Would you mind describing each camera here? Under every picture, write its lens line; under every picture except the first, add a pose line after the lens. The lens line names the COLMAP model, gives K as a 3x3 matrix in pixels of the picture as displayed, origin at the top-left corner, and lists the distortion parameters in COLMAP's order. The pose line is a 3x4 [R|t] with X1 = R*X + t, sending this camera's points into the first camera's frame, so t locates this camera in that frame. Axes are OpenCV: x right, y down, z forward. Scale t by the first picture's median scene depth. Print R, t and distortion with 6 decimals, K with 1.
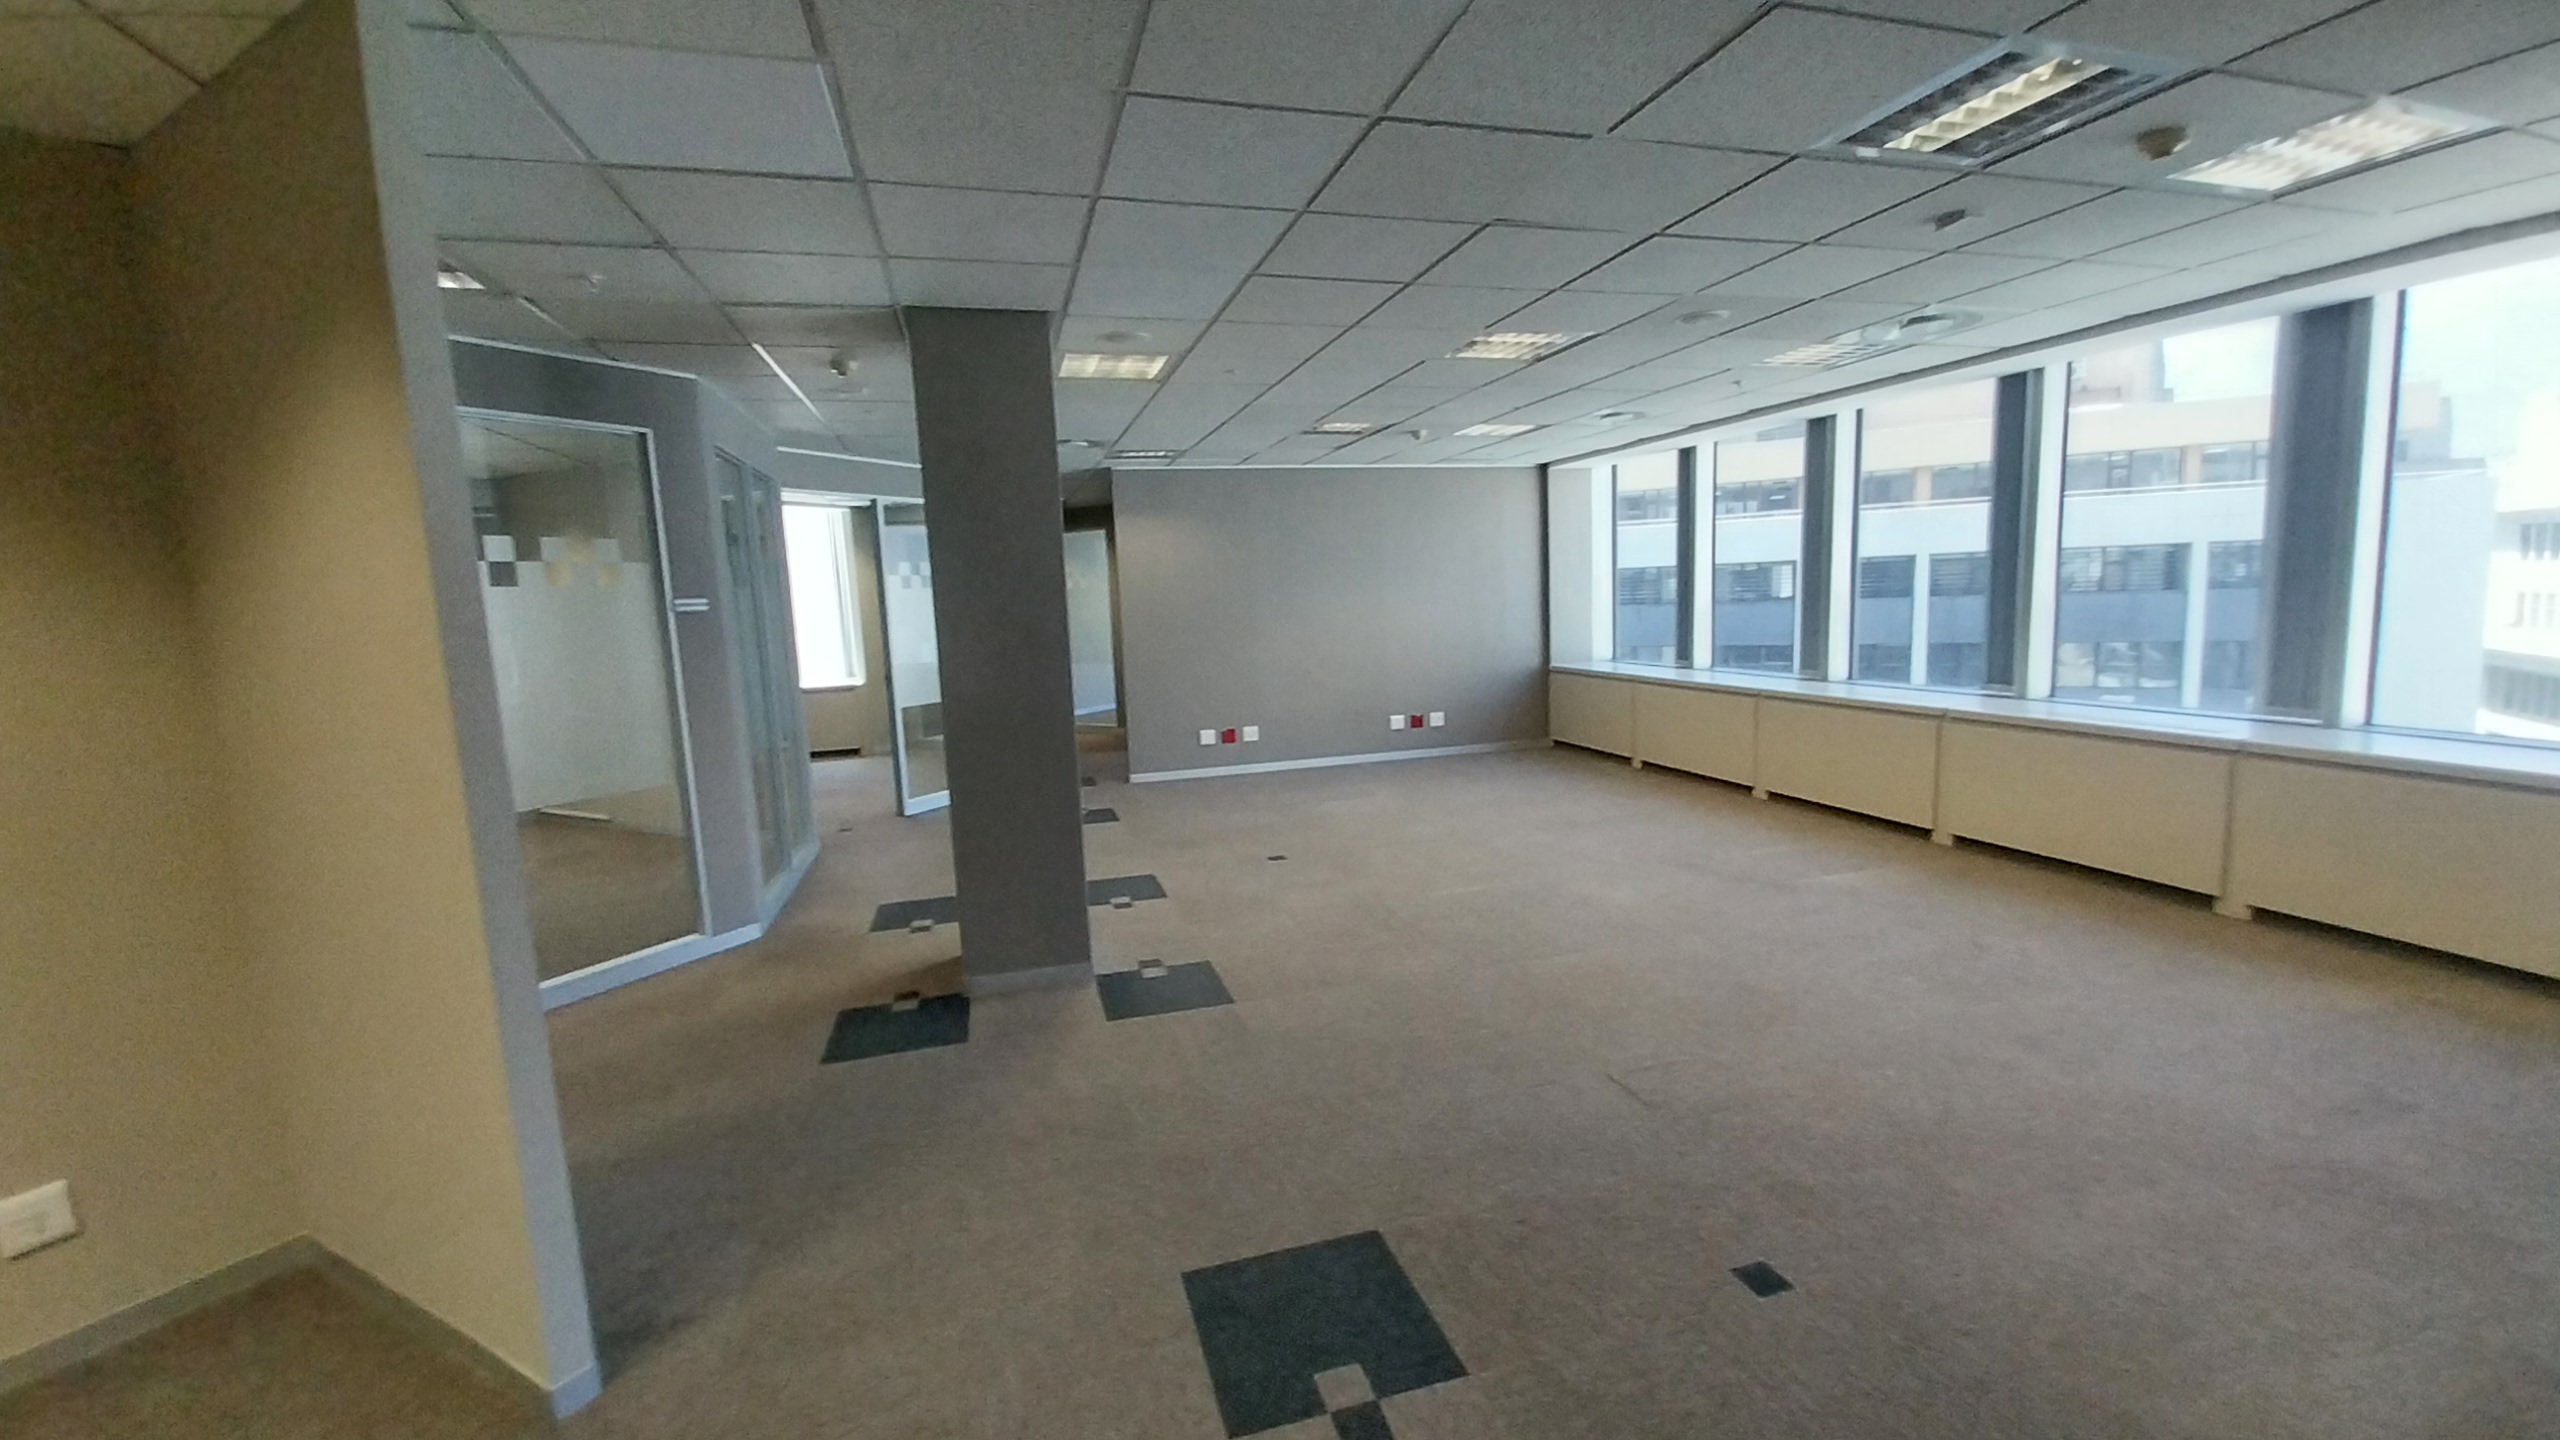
lens RADIAL K [[1004.5, 0, 1281.4], [0, 1004.5, 718.6], [0, 0, 1]] dist [-0.000810, -0.001305]
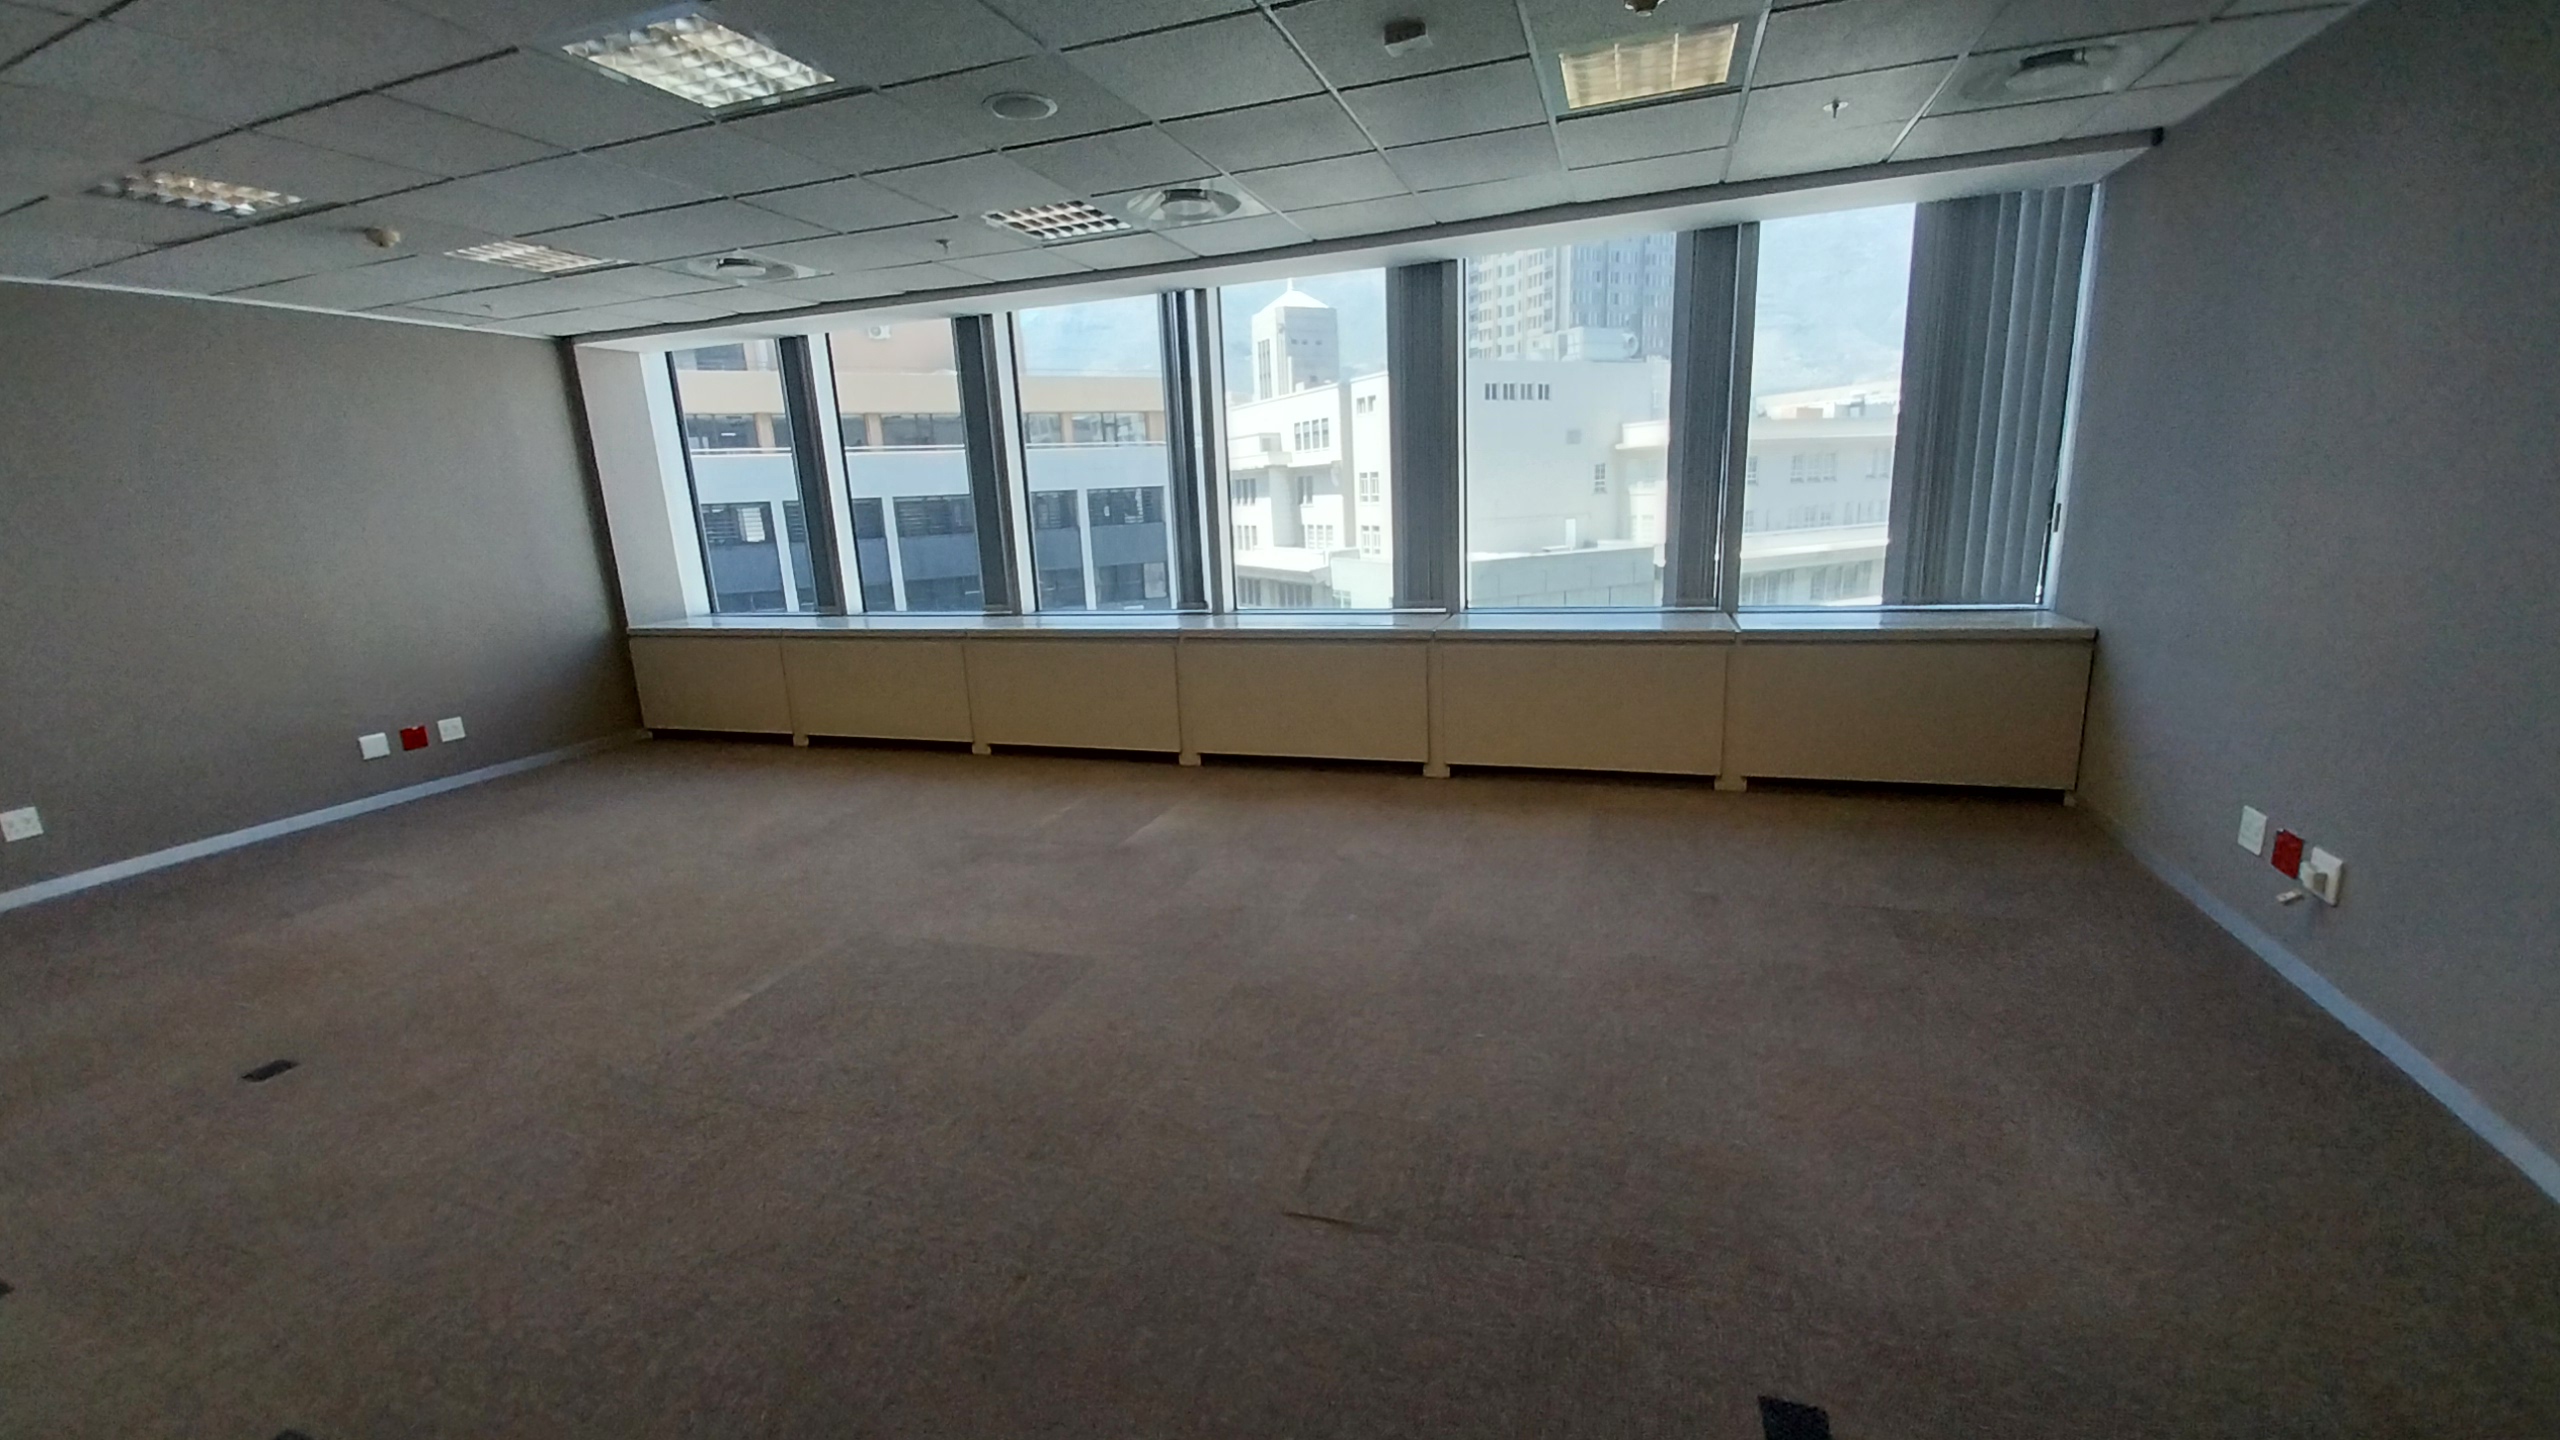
lens RADIAL K [[1004.5, 0, 1281.7], [0, 1004.5, 722.9], [0, 0, 1]] dist [-0.000810, -0.001305]
pose [[0.575220, -0.168212, 0.800517, -0.053548], [0.122886, 0.985292, 0.118737, -0.015229], [-0.808716, 0.030072, 0.587431, 0.210734]]
